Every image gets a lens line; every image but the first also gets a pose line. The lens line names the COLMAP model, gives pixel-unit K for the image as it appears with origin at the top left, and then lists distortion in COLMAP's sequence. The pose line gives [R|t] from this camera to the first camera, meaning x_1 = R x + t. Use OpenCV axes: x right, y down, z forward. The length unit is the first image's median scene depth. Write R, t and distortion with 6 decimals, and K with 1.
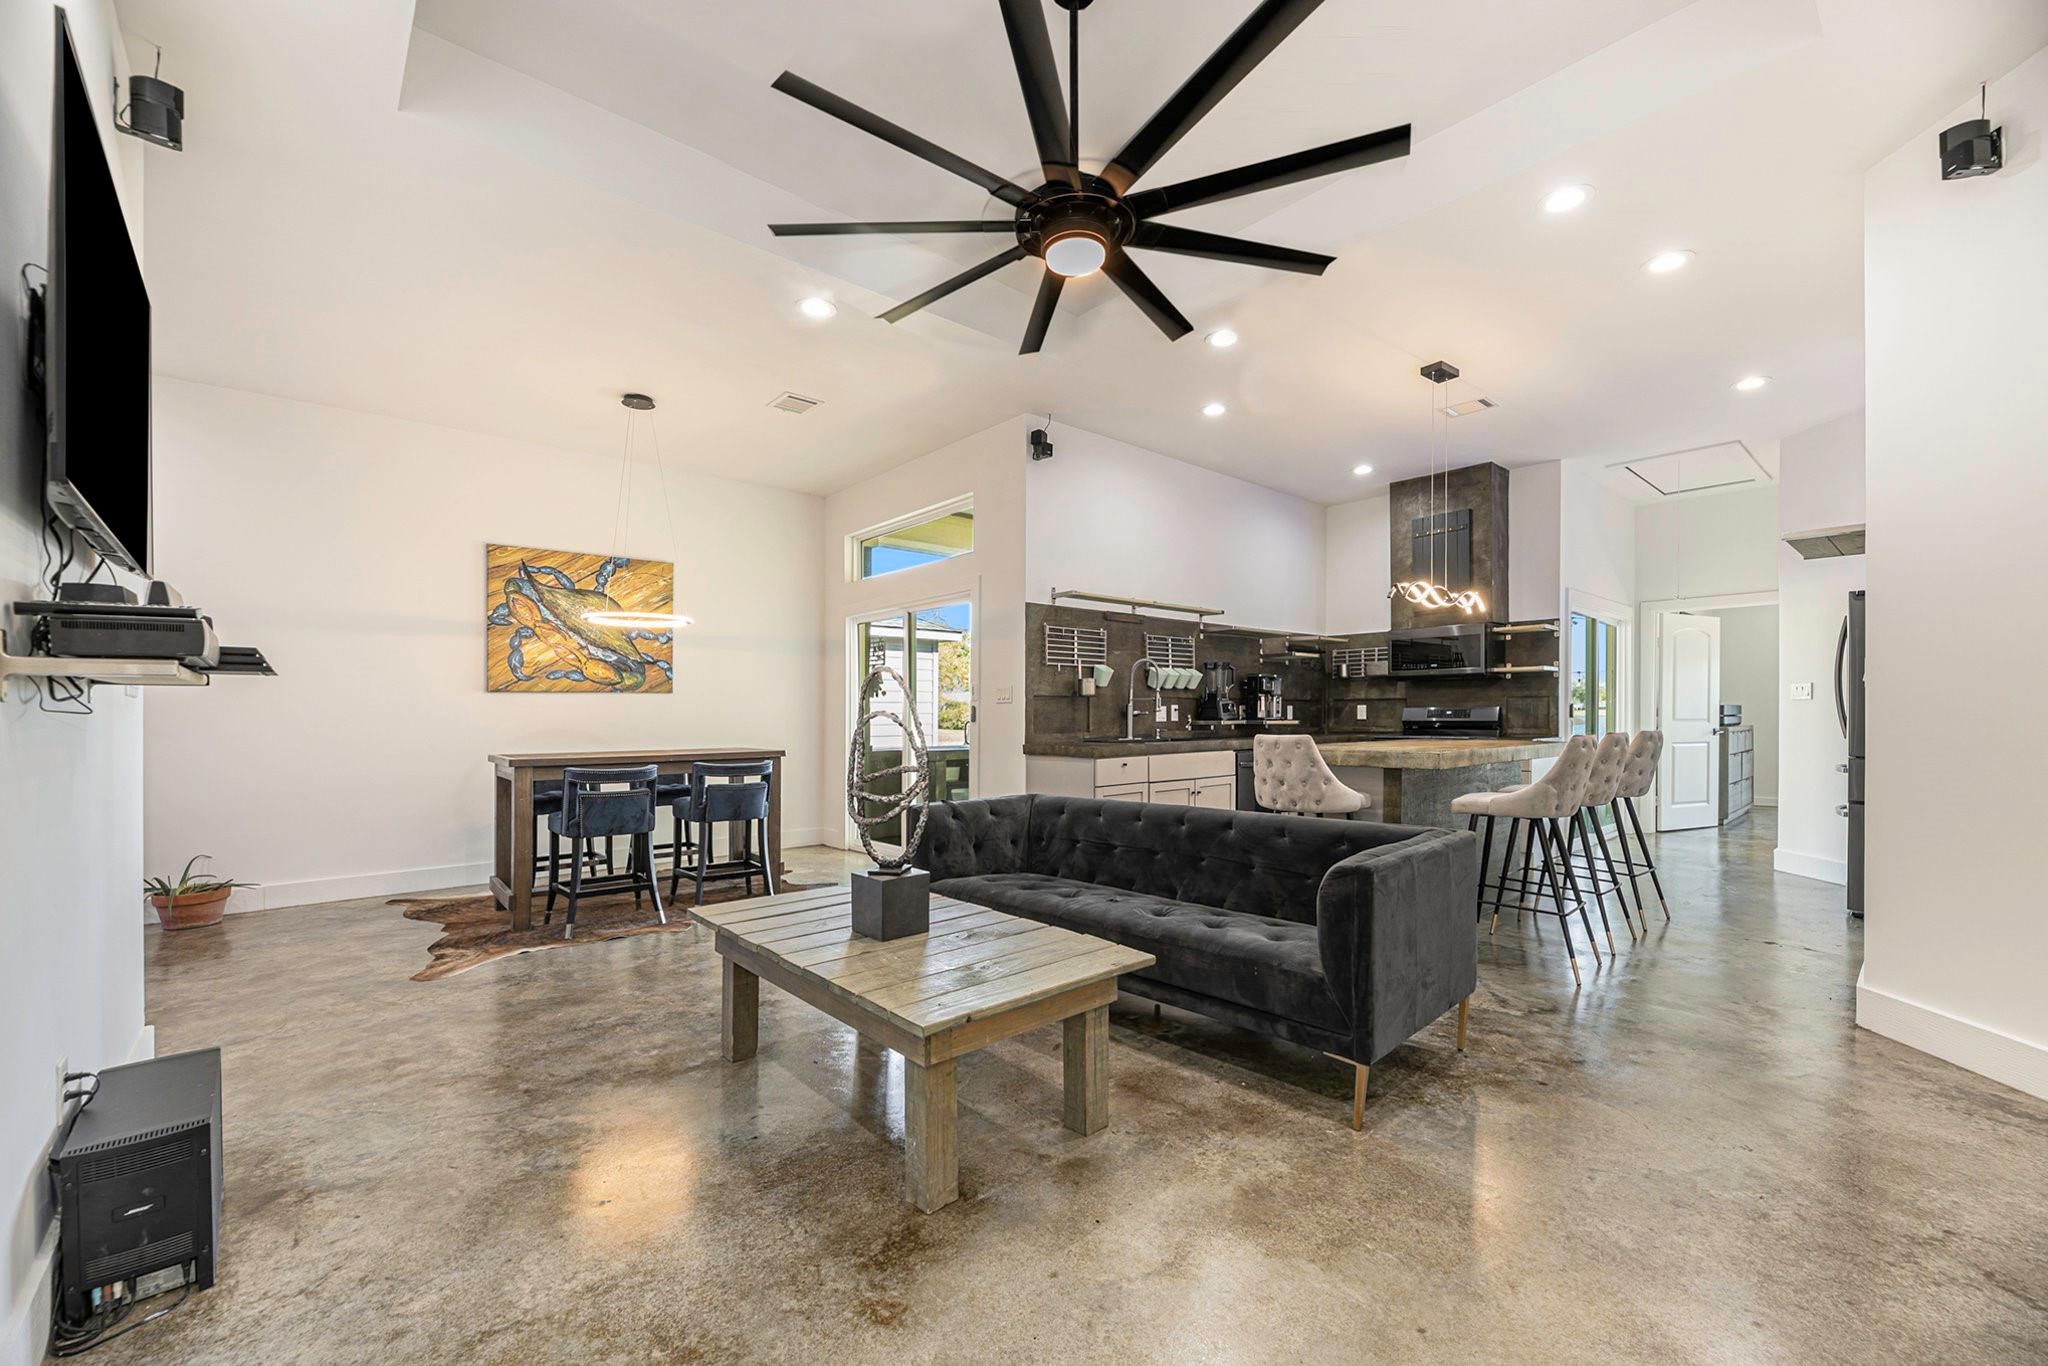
lens RADIAL K [[837.1, 0, 1017.9], [0, 837.1, 722.1], [0, 0, 1]] dist [0.000076, 0.000053]
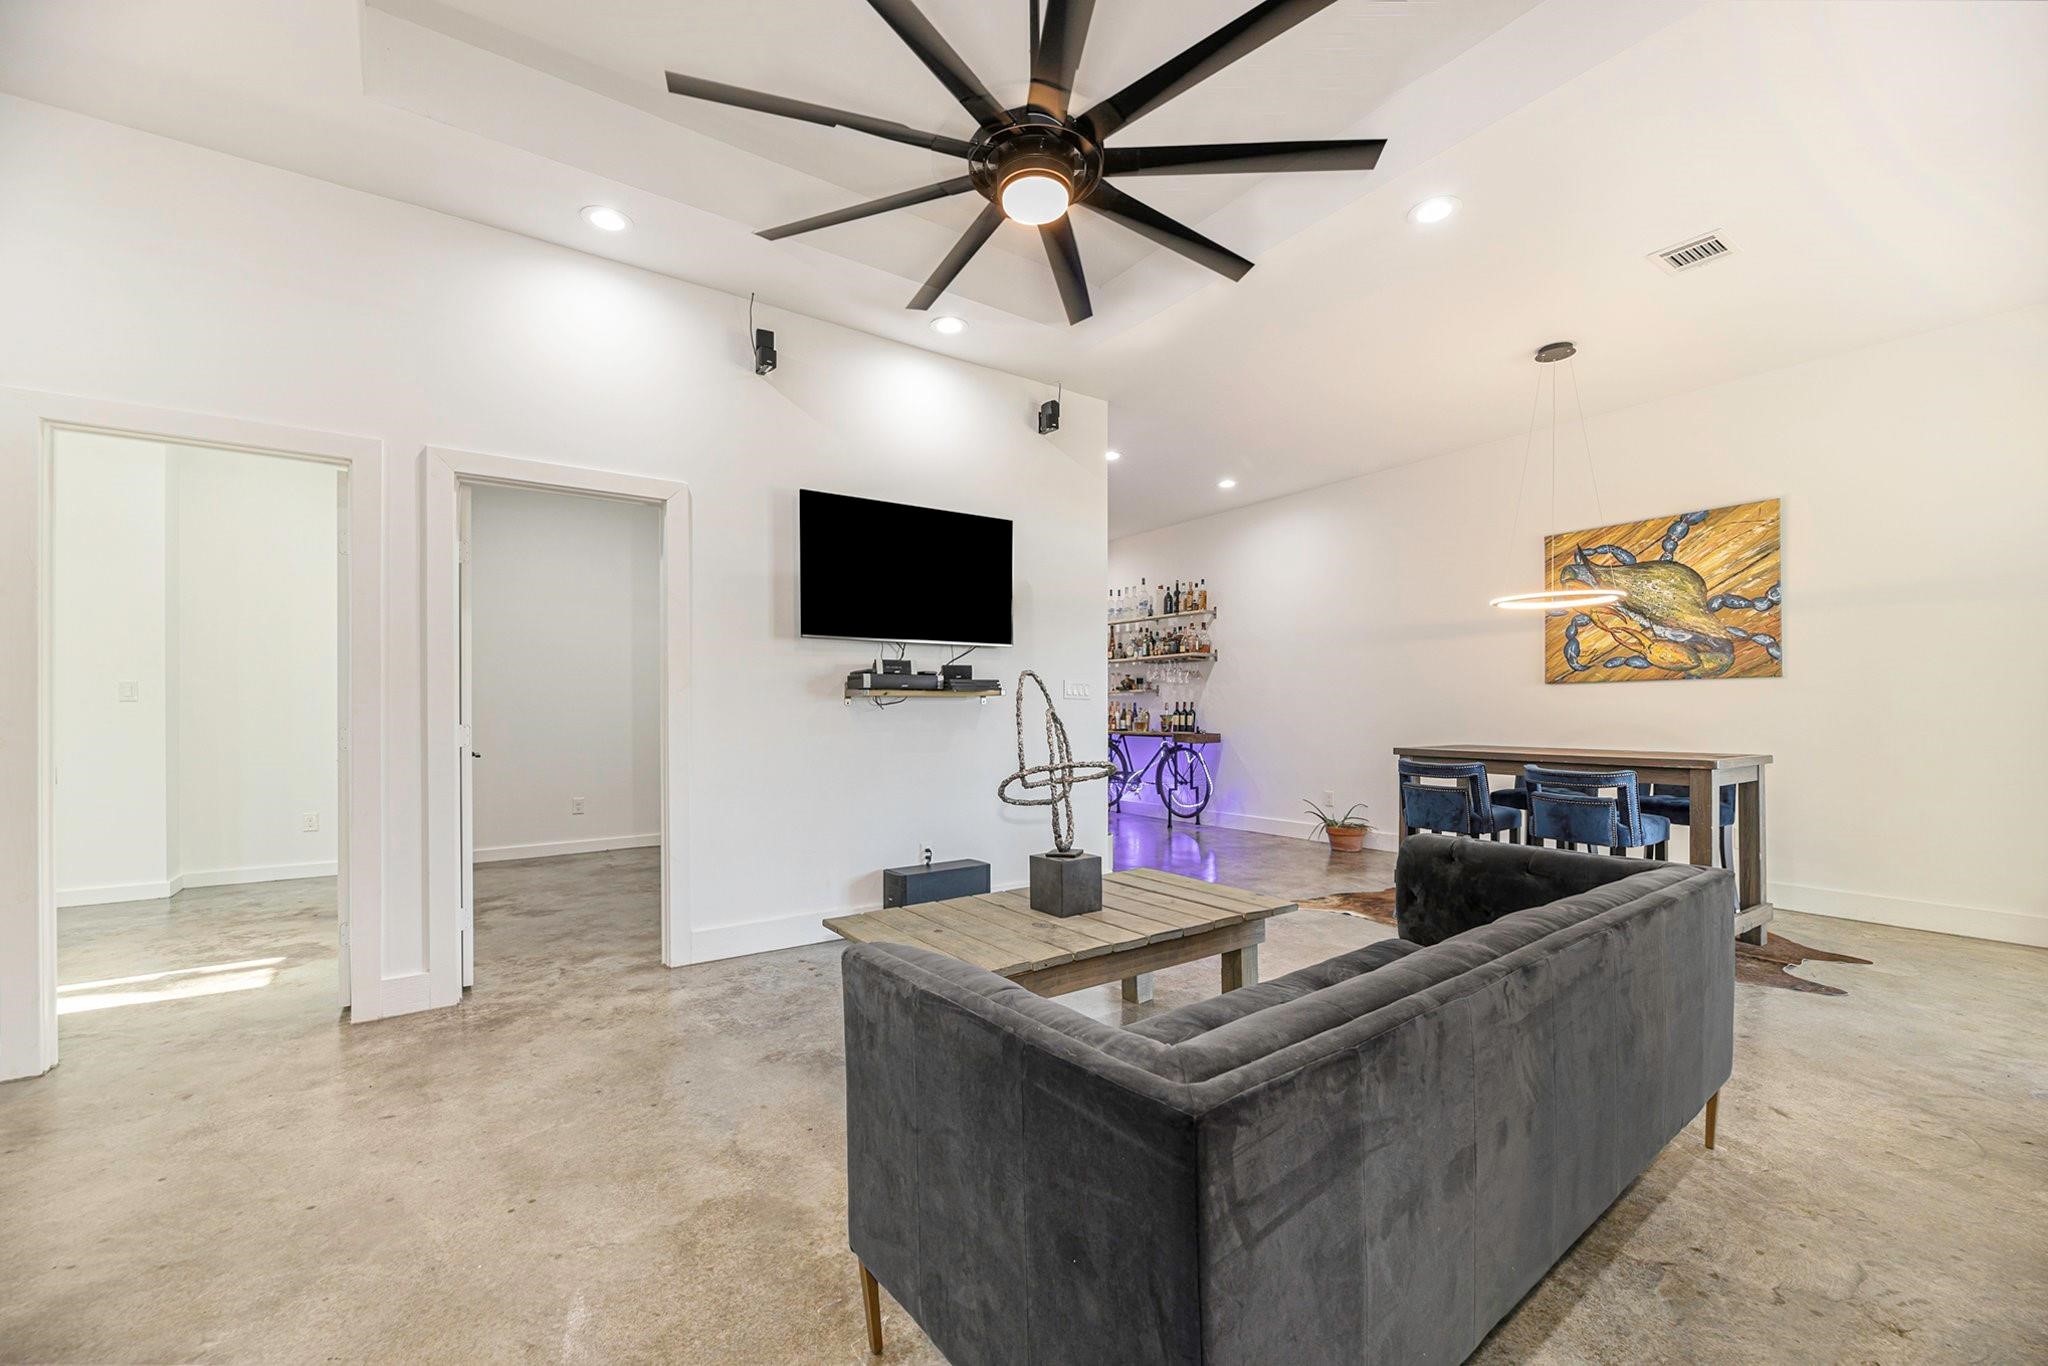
lens RADIAL K [[837.1, 0, 1026.5], [0, 837.1, 692.0], [0, 0, 1]] dist [0.000076, 0.000053]
pose [[-0.110510, -0.013371, -0.993785, 0.413179], [-0.006981, 0.999895, -0.012676, -0.008443], [0.993851, 0.005536, -0.110592, 0.466422]]
